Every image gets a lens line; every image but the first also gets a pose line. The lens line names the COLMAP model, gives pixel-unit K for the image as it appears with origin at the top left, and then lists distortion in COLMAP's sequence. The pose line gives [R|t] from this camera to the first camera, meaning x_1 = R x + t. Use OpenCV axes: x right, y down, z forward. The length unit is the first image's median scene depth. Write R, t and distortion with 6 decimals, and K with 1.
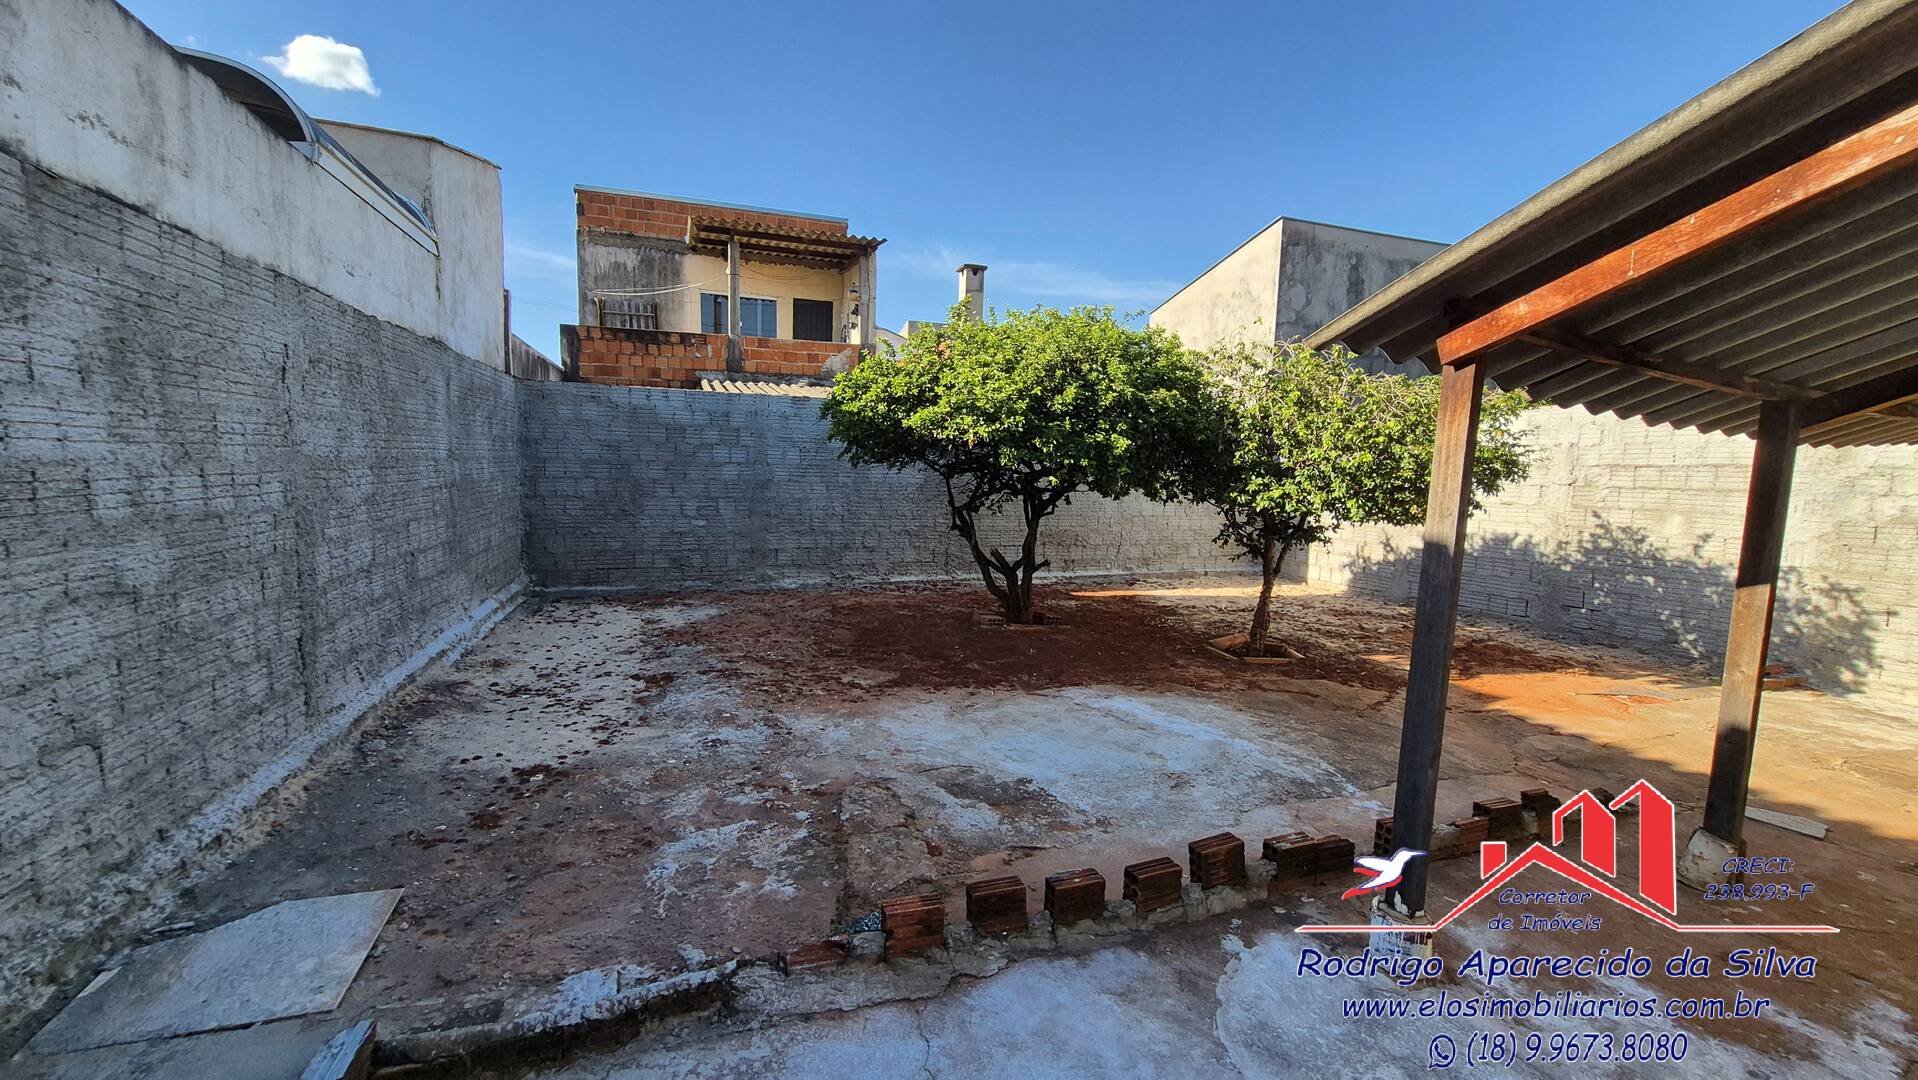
lens RADIAL K [[760.4, 0, 953.5], [0, 760.4, 546.7], [0, 0, 1]] dist [-0.001437, -0.000890]
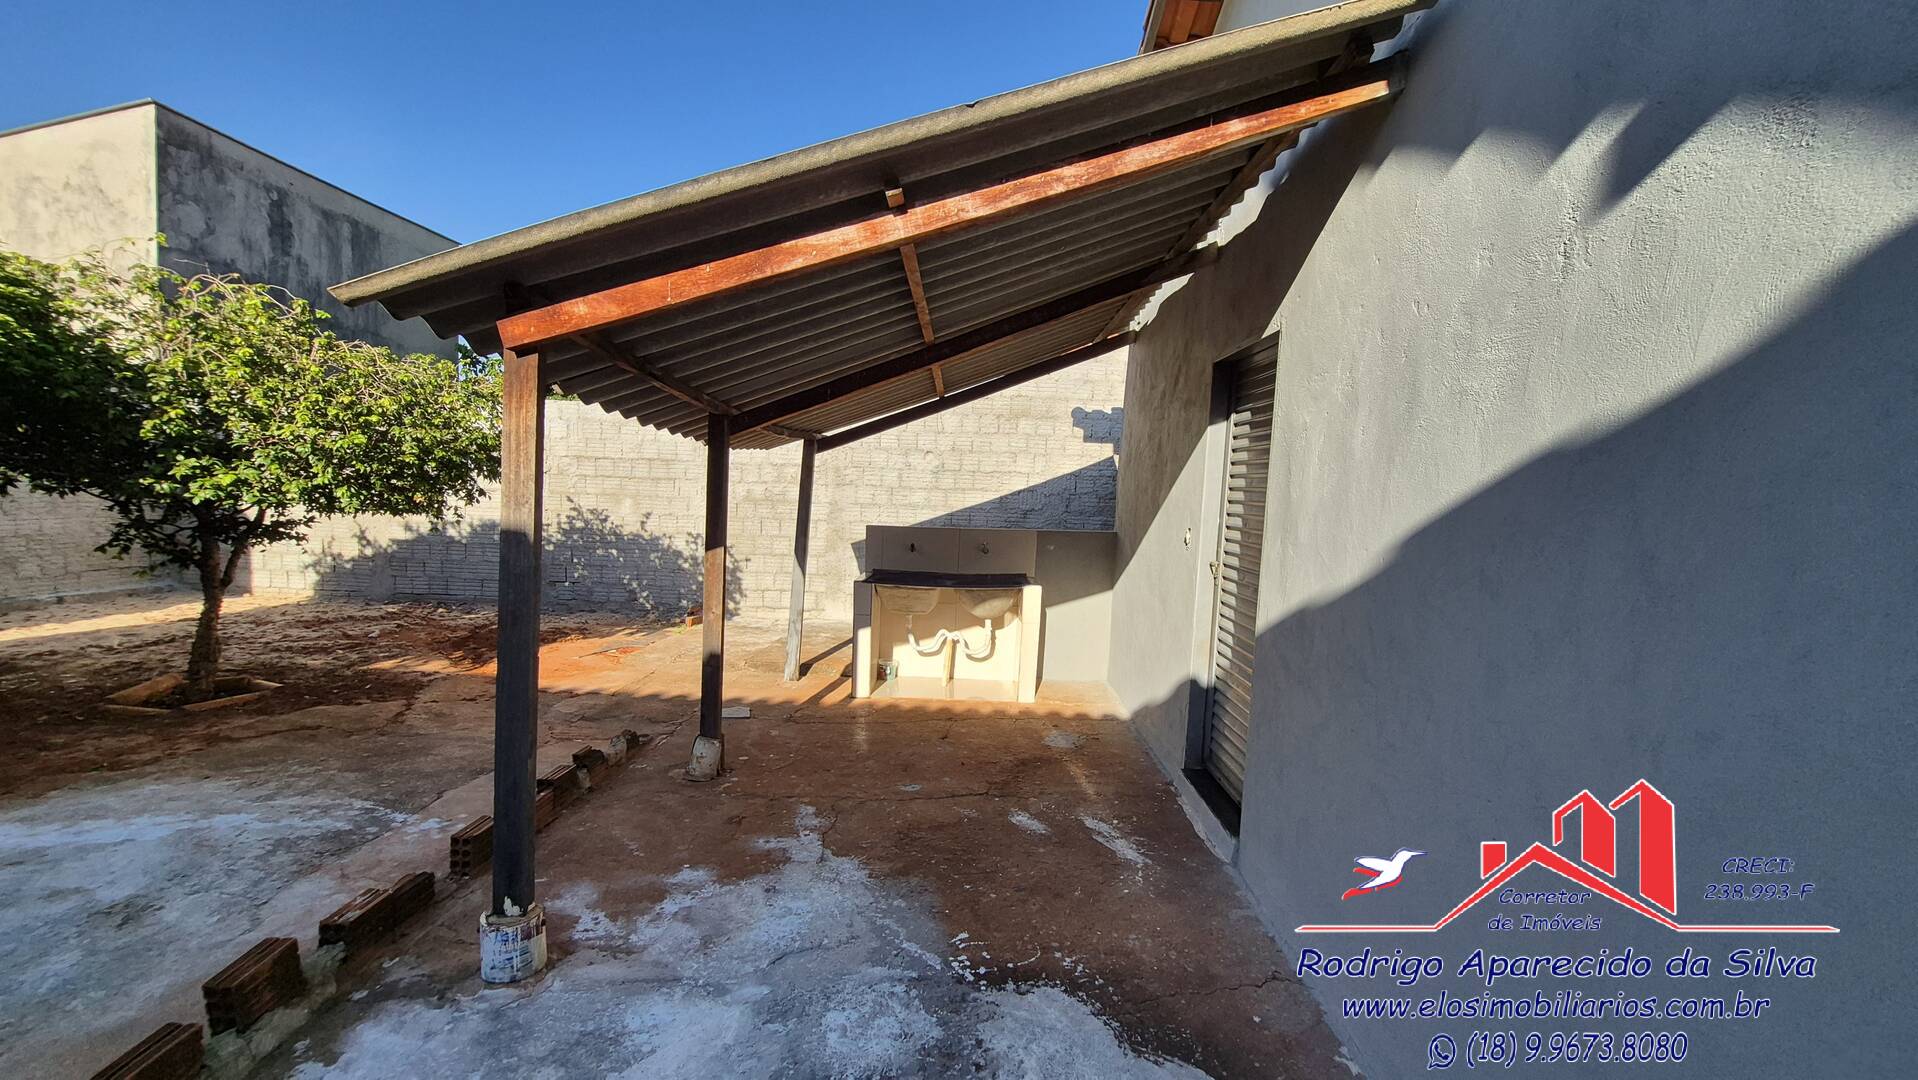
lens RADIAL K [[760.4, 0, 981.4], [0, 760.4, 546.9], [0, 0, 1]] dist [-0.001437, -0.000890]
pose [[0.334129, -0.078965, 0.939214, -0.035731], [0.062456, 0.996149, 0.061533, -0.003040], [-0.940456, 0.038099, 0.337774, 0.042236]]
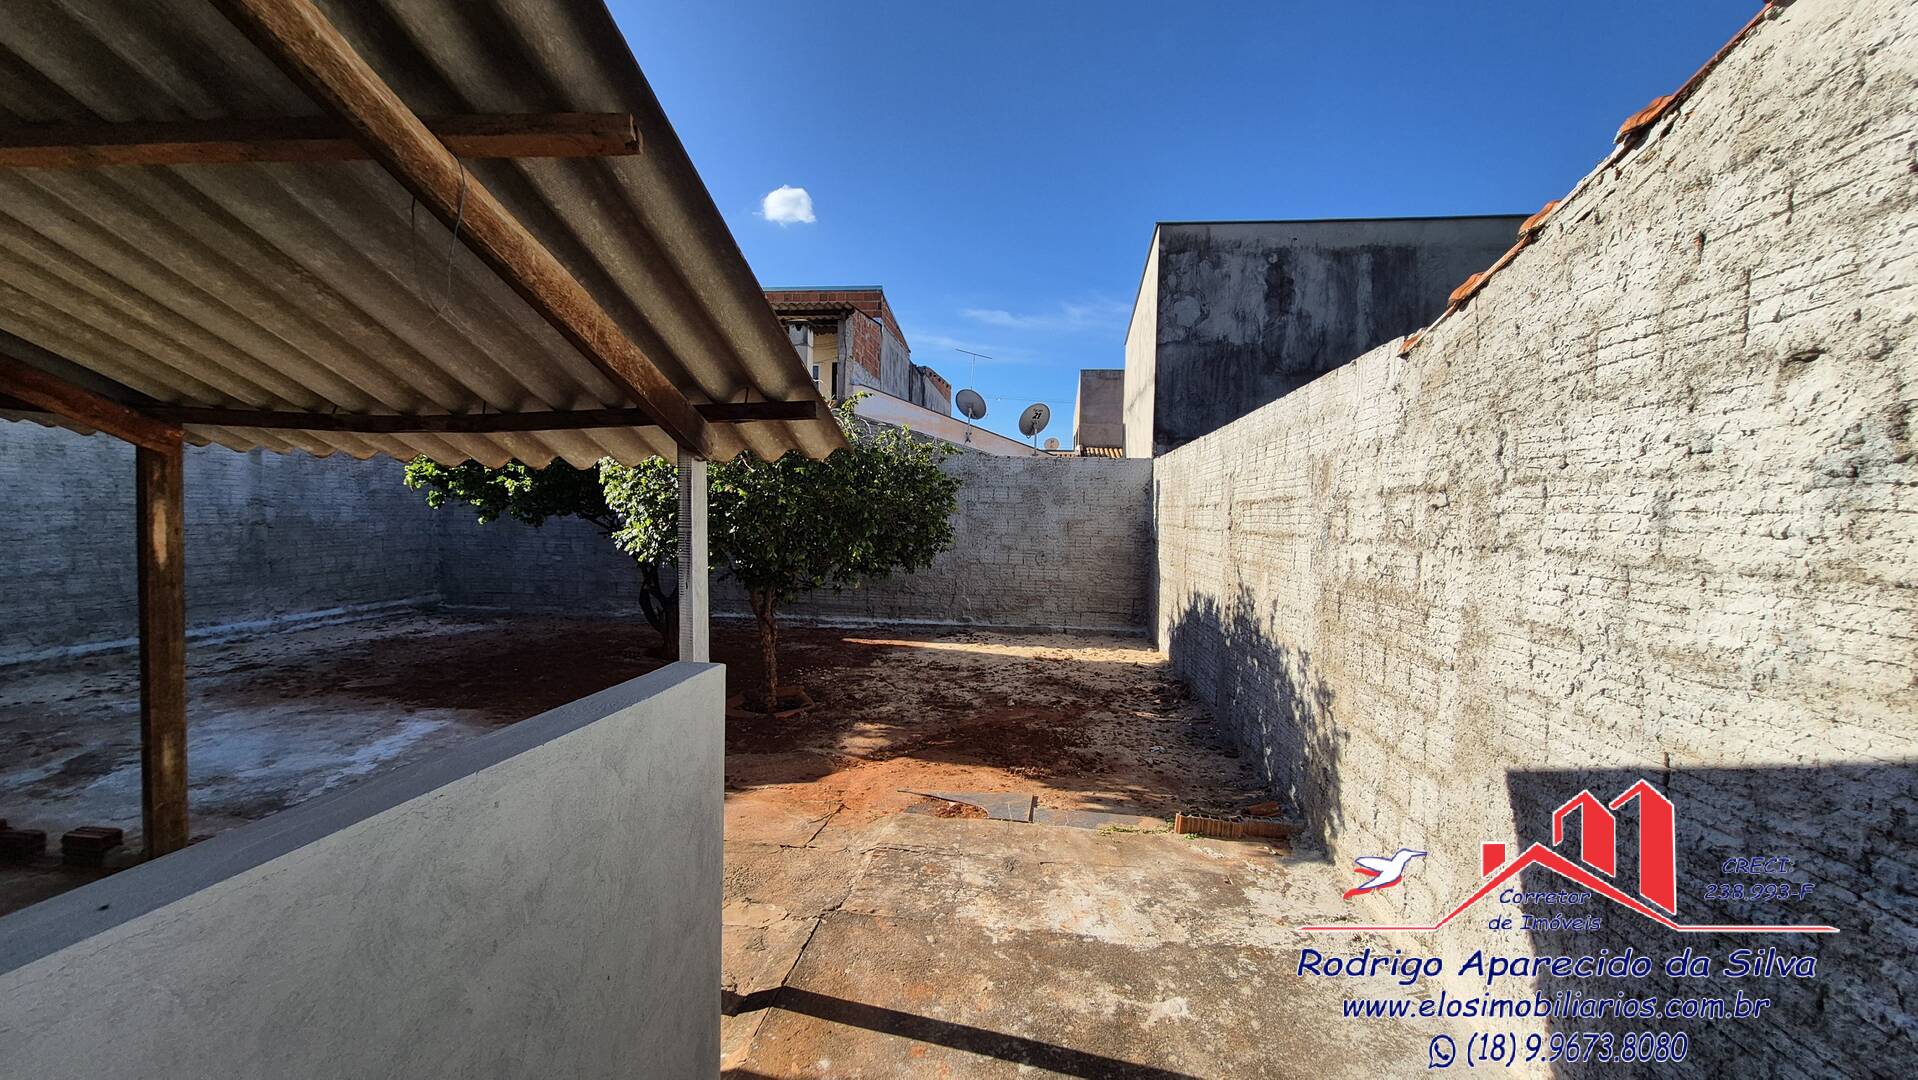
lens RADIAL K [[760.4, 0, 972.4], [0, 760.4, 548.1], [0, 0, 1]] dist [-0.001437, -0.000890]
pose [[0.904472, 0.016031, -0.426232, 1.218194], [-0.043560, 0.997540, -0.054917, -0.015309], [0.424303, 0.068237, 0.902946, 0.305049]]
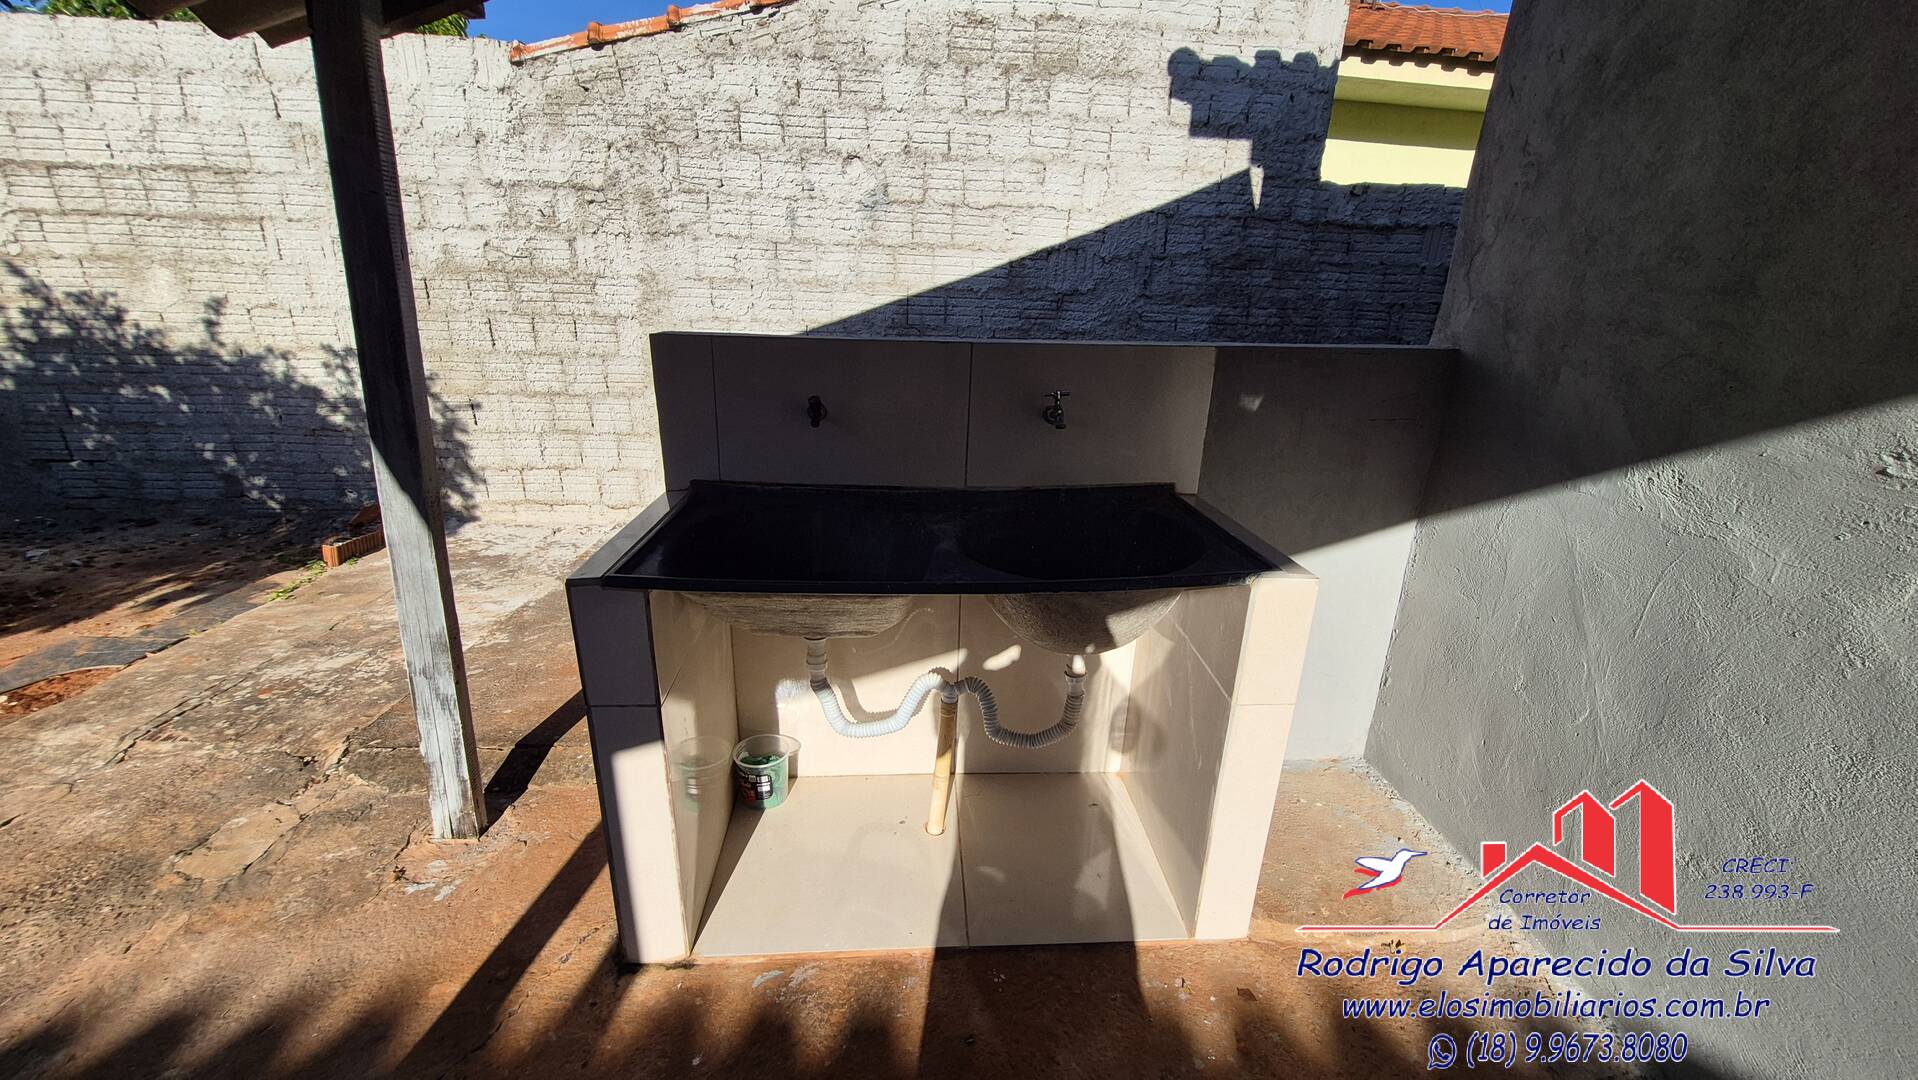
lens RADIAL K [[760.4, 0, 967.8], [0, 760.4, 544.1], [0, 0, 1]] dist [-0.001437, -0.000890]
pose [[0.261554, -0.322107, 0.909855, 0.658738], [0.064619, 0.946400, 0.316468, 0.014606], [-0.963023, -0.023979, 0.268349, 0.352767]]
